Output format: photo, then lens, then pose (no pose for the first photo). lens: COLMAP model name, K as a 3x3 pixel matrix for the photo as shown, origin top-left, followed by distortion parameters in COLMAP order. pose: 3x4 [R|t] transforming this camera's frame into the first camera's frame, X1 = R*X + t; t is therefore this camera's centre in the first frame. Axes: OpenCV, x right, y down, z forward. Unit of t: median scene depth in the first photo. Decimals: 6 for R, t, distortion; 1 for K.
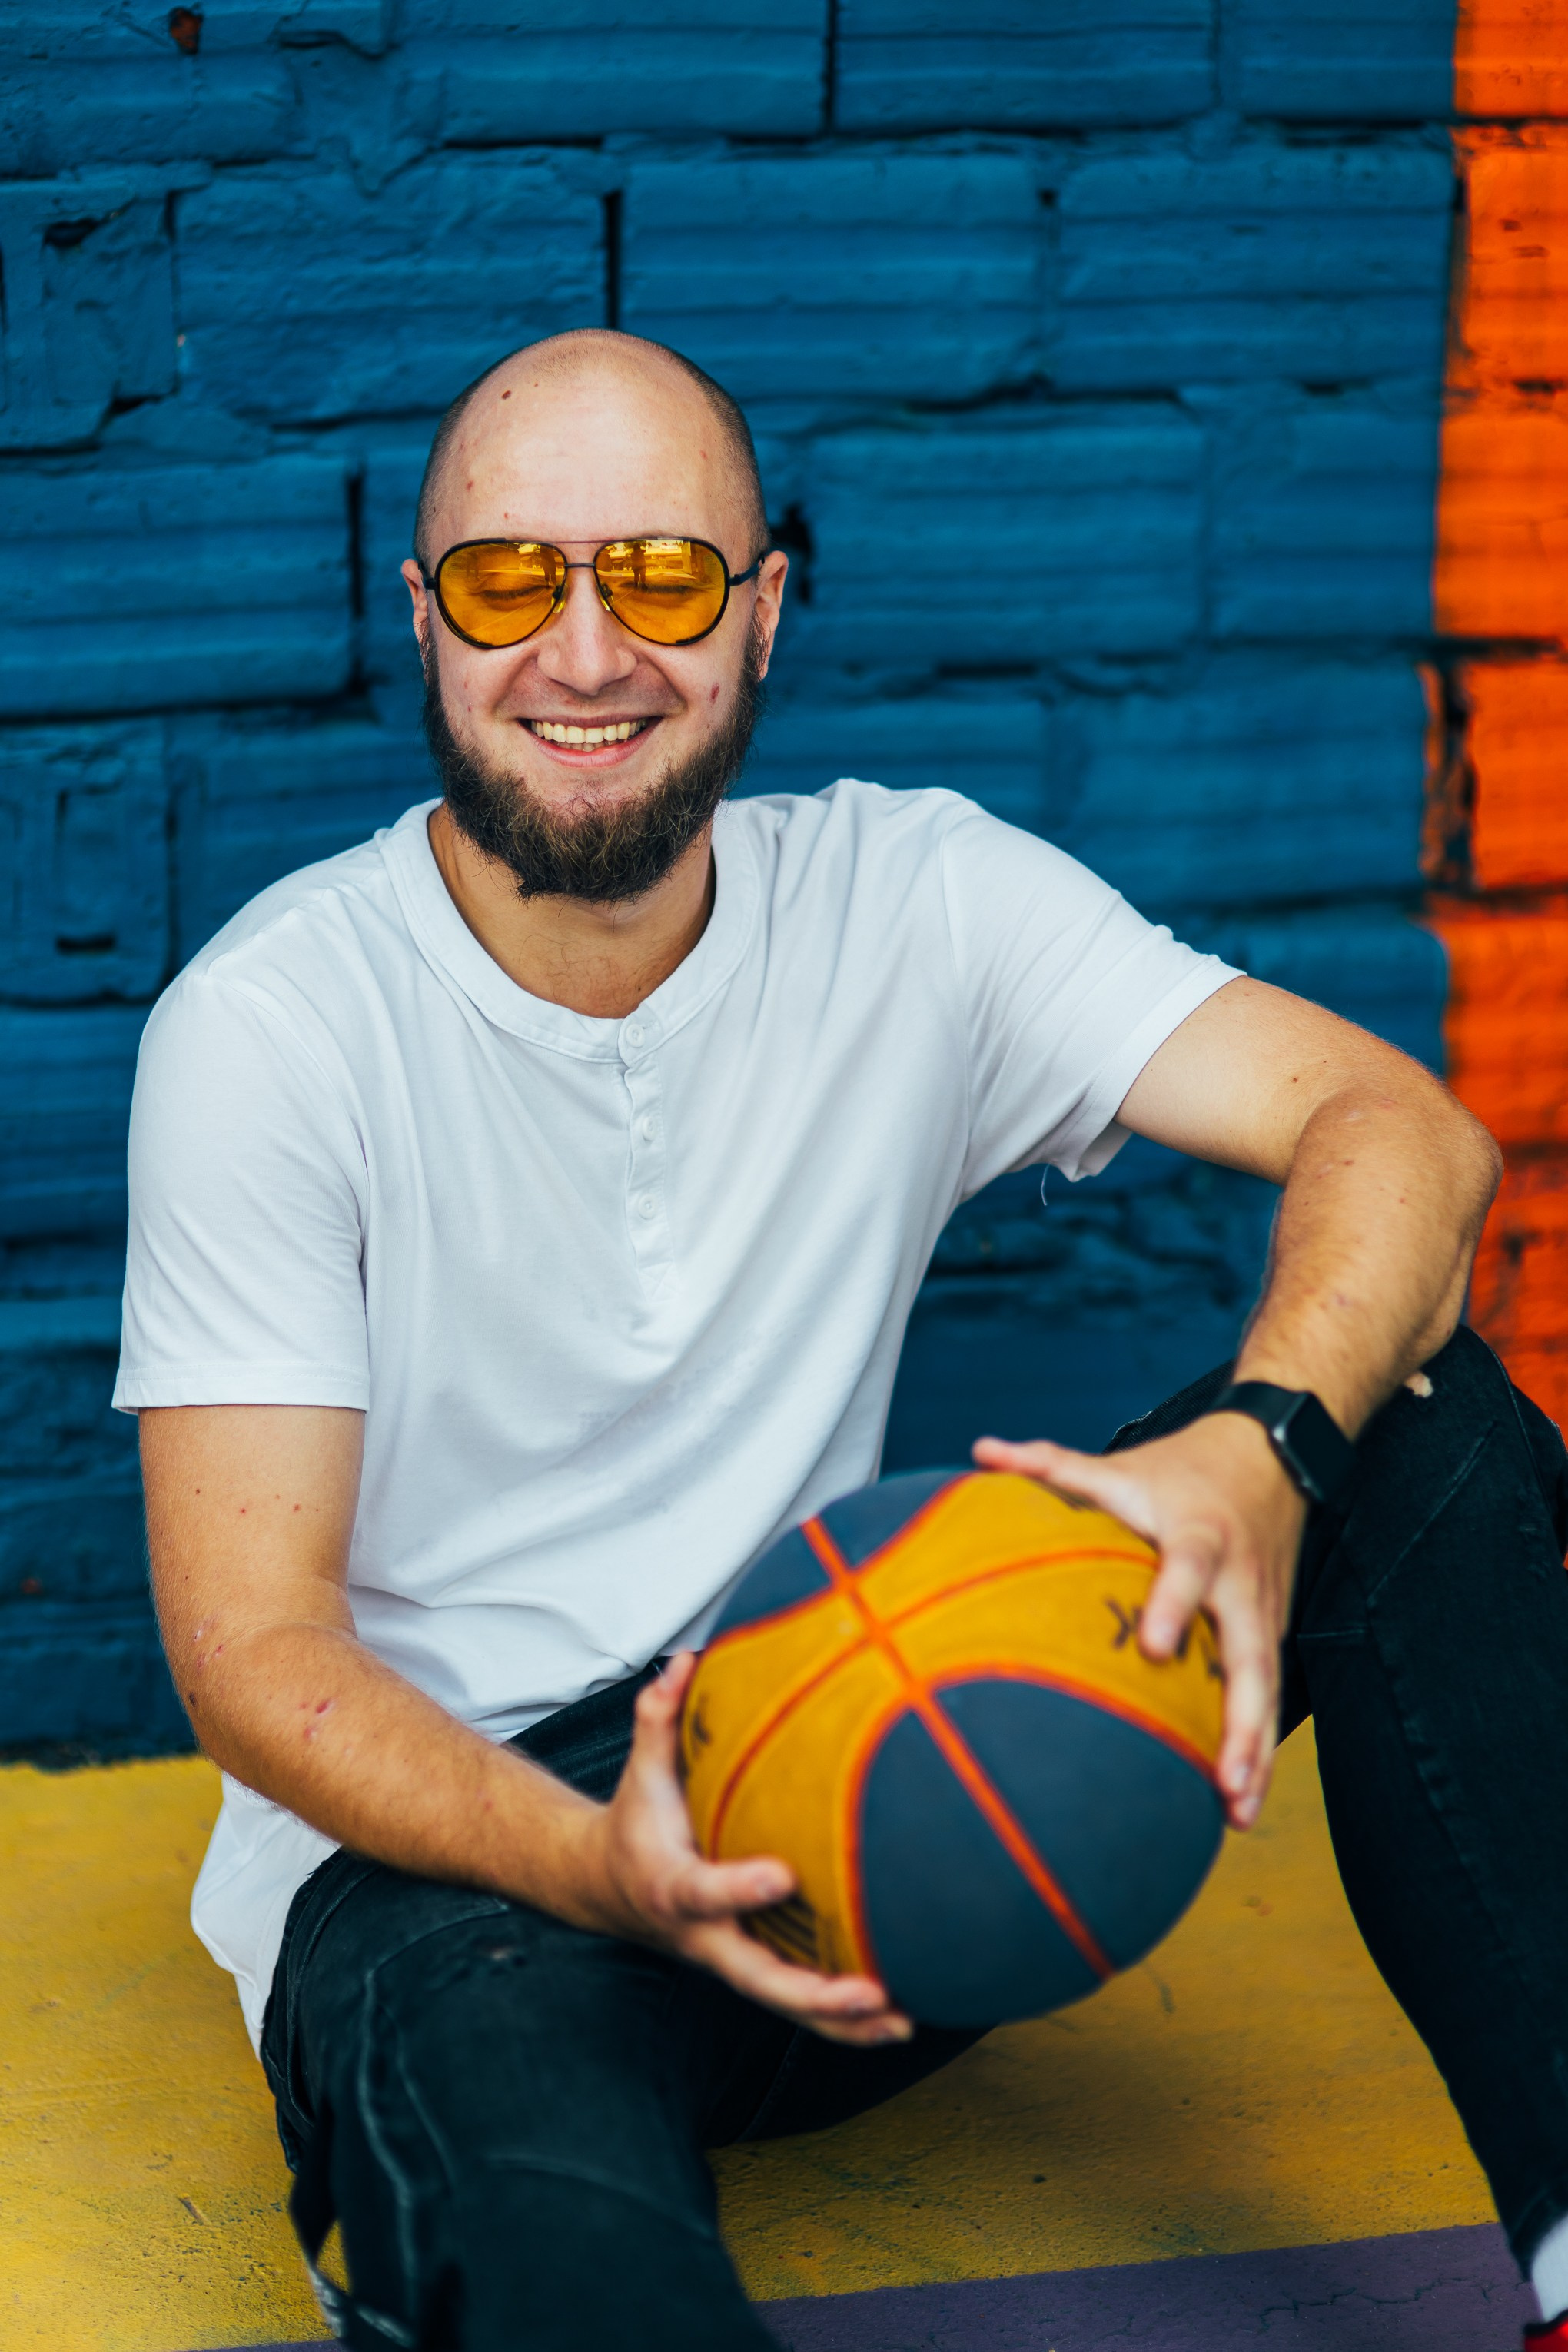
lens RADIAL K [[5642.4, 0, 795.5], [0, 5642.4, 1173.0], [0, 0, 1]] dist [-0.026398, 0.000000]
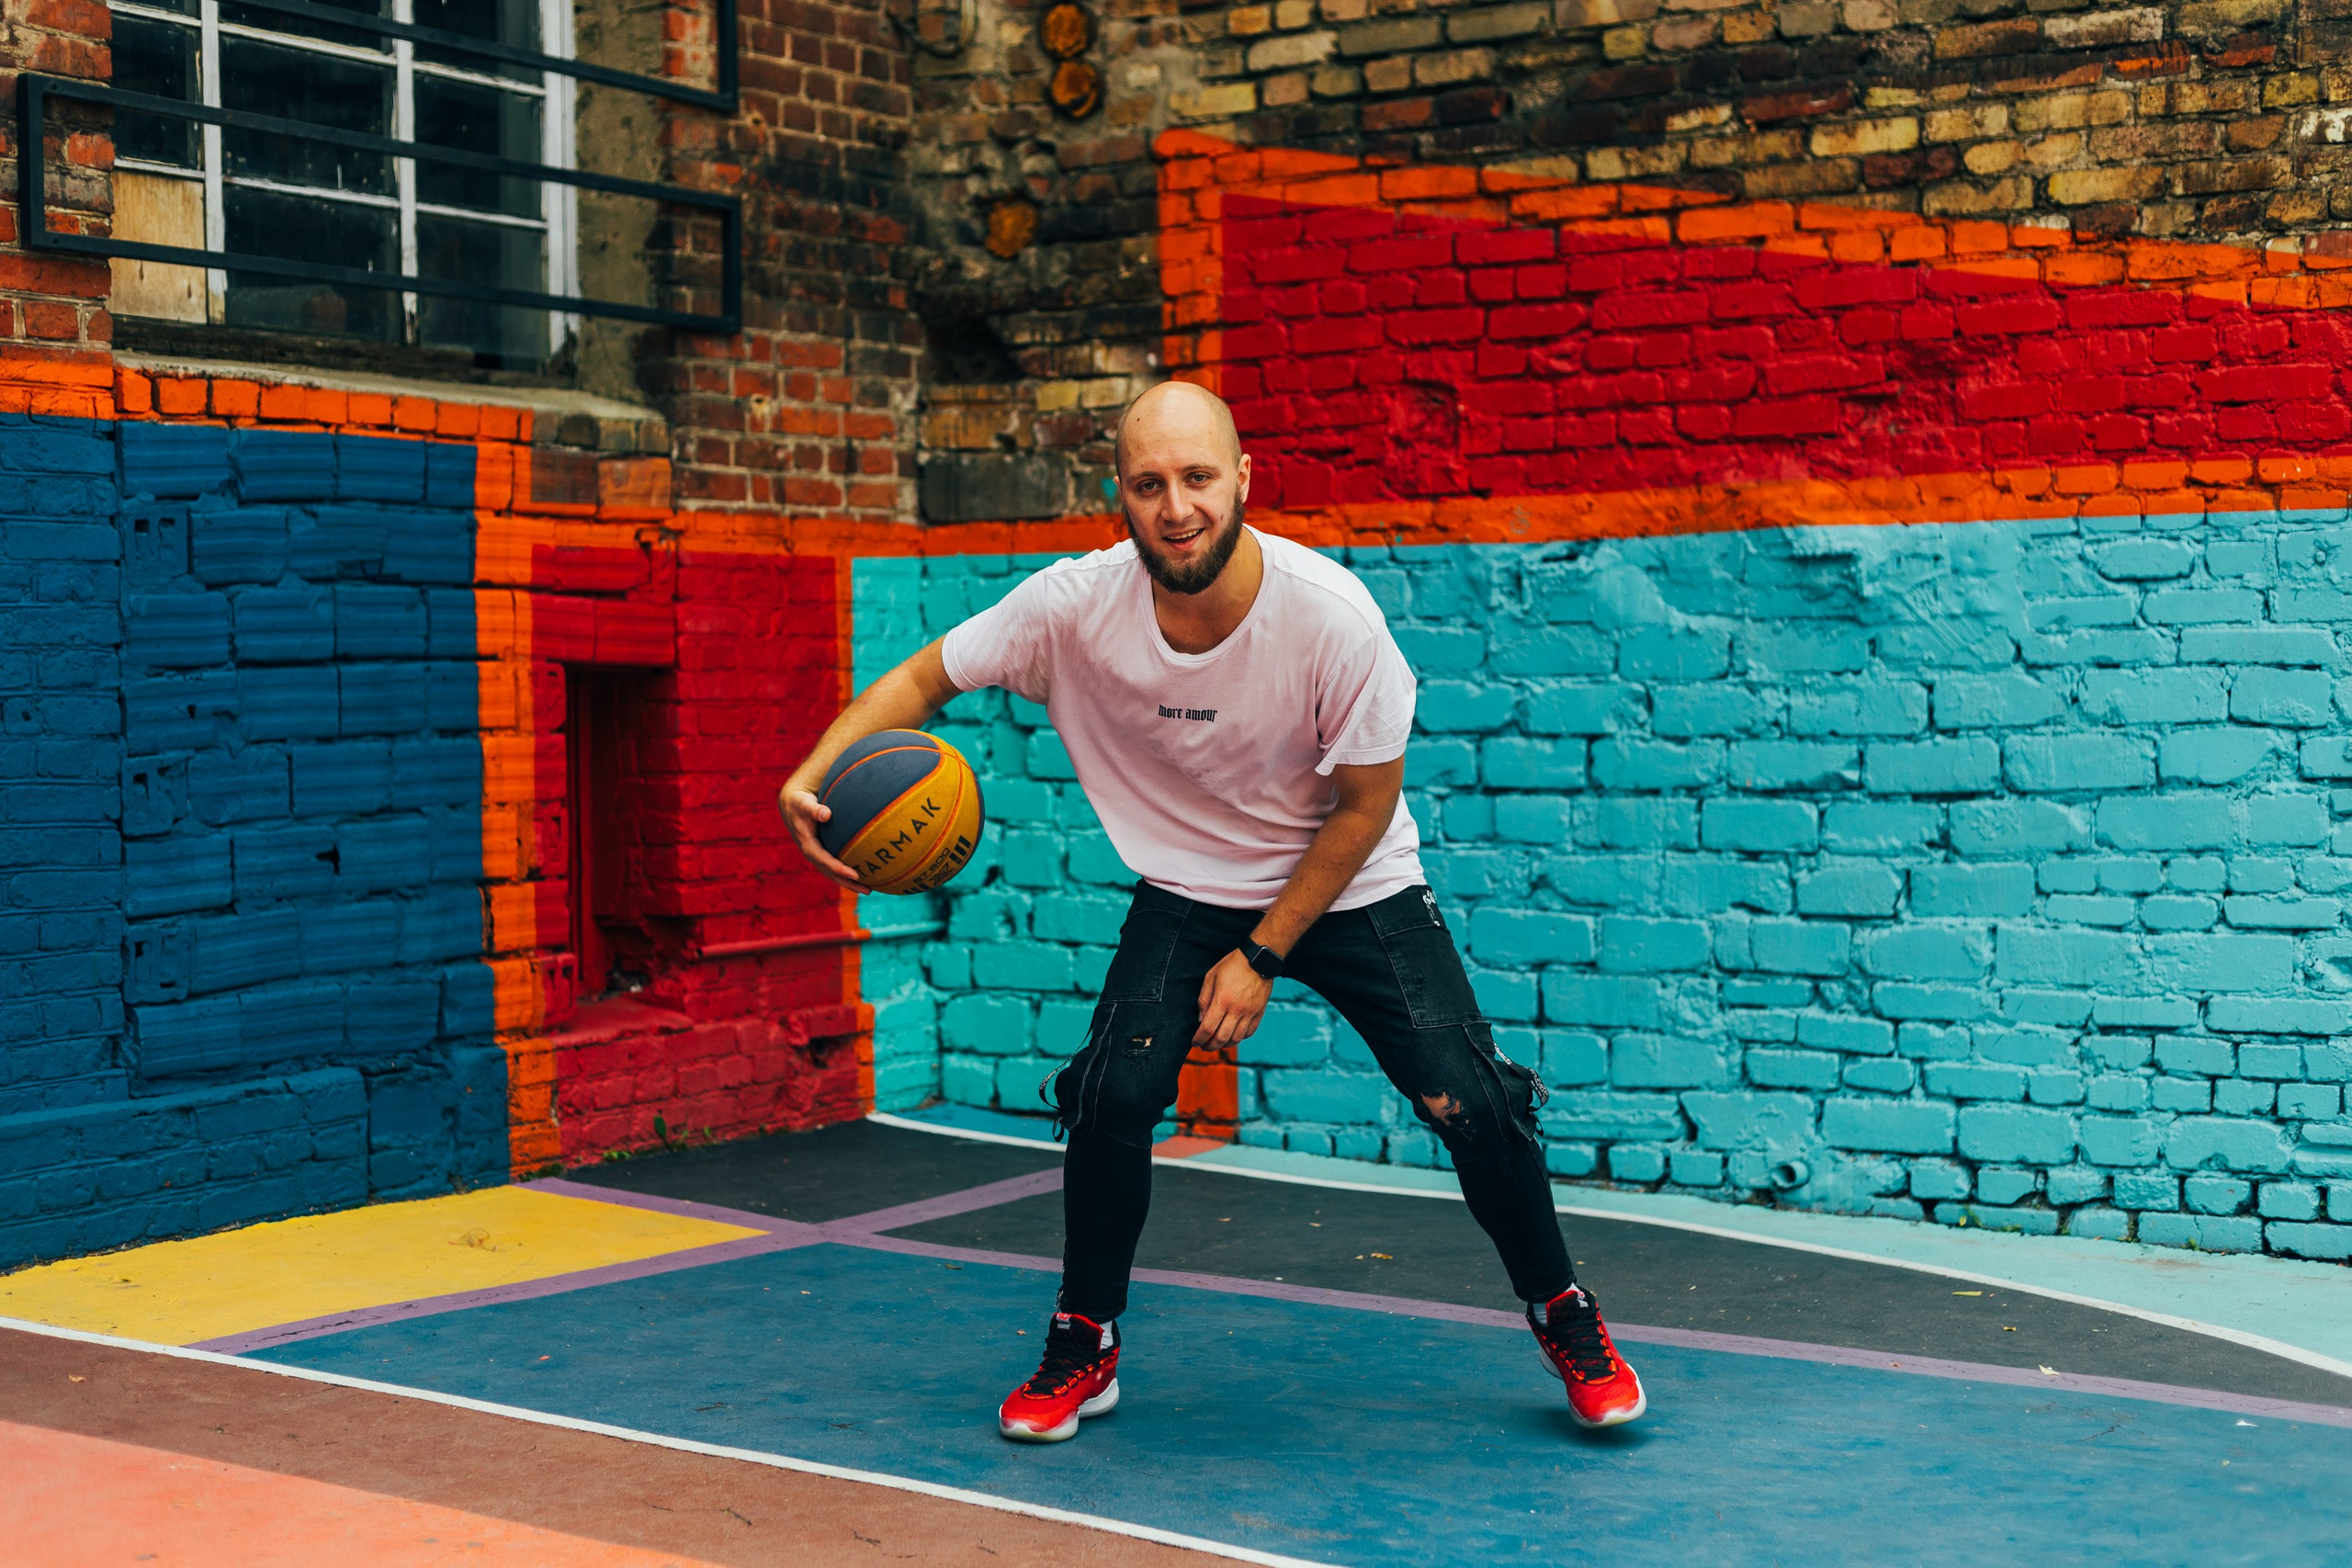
lens RADIAL K [[3370.1, 0, 1172.6], [0, 3370.1, 770.0], [0, 0, 1]] dist [0.012905, 0.000000]
pose [[0.769069, -0.046331, 0.637484, -0.907537], [0.182384, 0.971811, -0.149400, 0.234135], [-0.612592, 0.231166, 0.755840, -0.858742]]
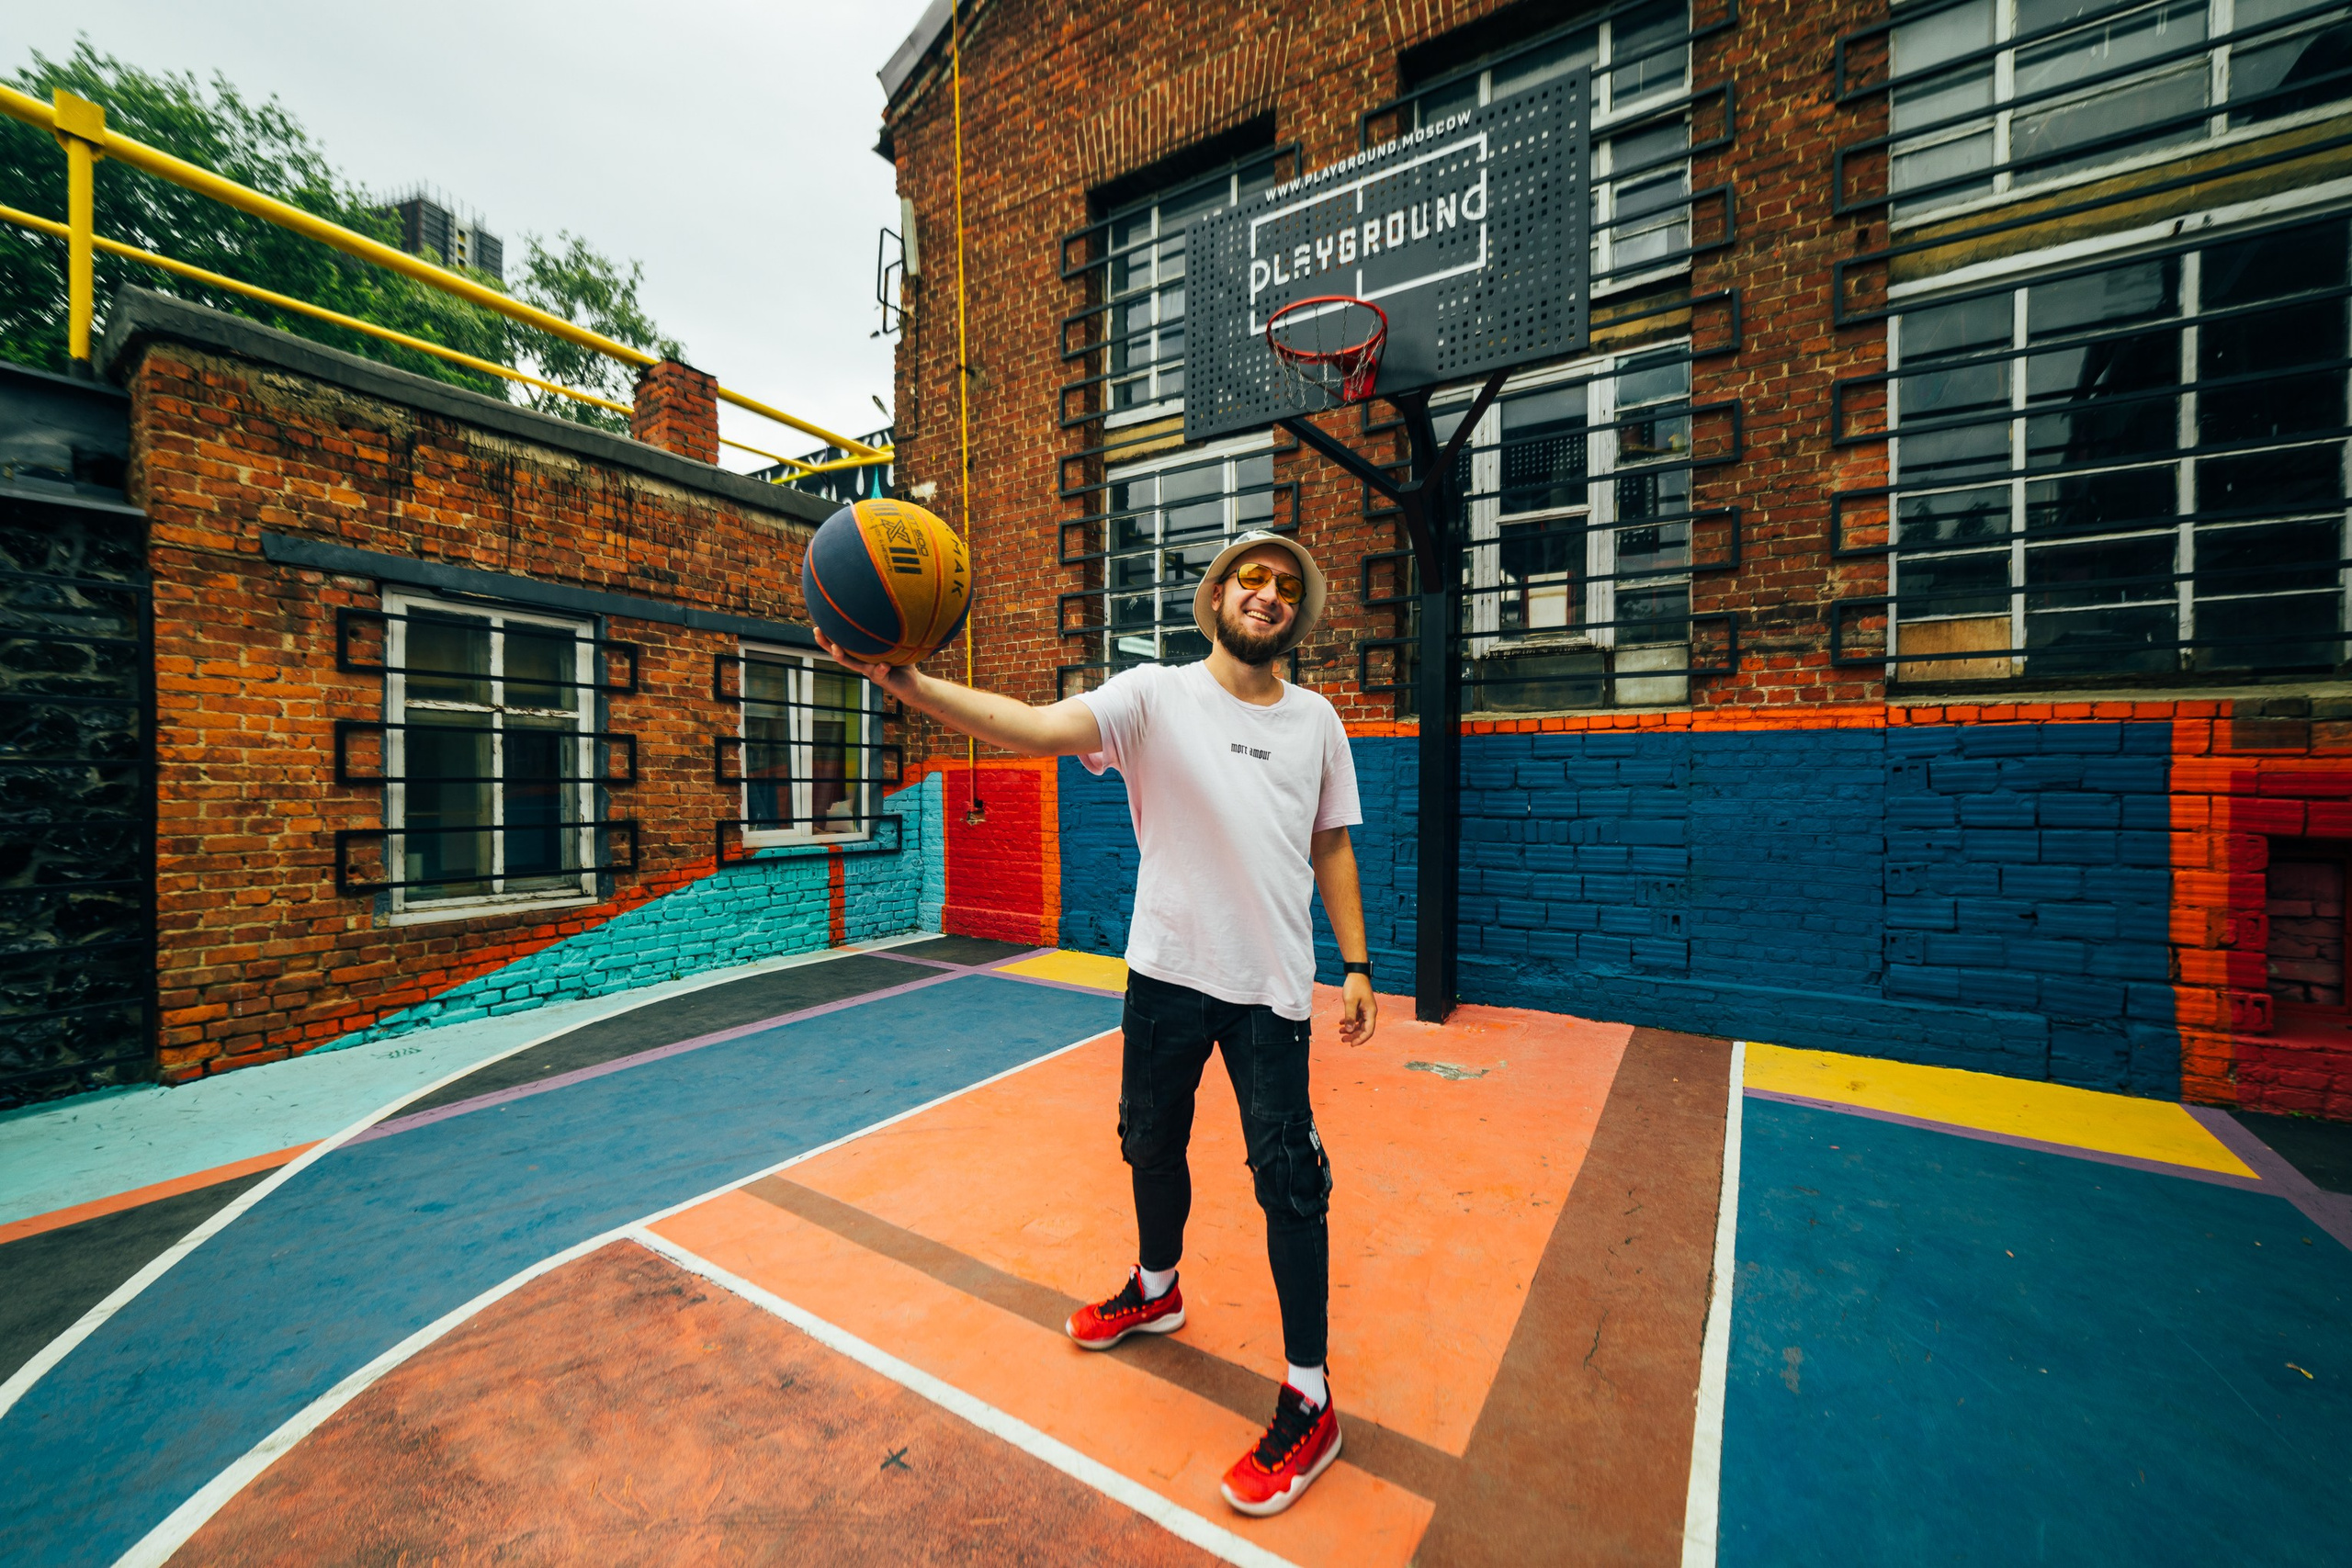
lens RADIAL K [[904.9, 0, 1178.9], [0, 904.9, 782.2], [0, 0, 1]] dist [-0.020314, 0.007855]
pose [[0.638911, -0.012494, -0.769179, 0.187956], [-0.183659, 0.968478, -0.168286, 0.121071], [0.747035, 0.248787, 0.616476, -0.609413]]
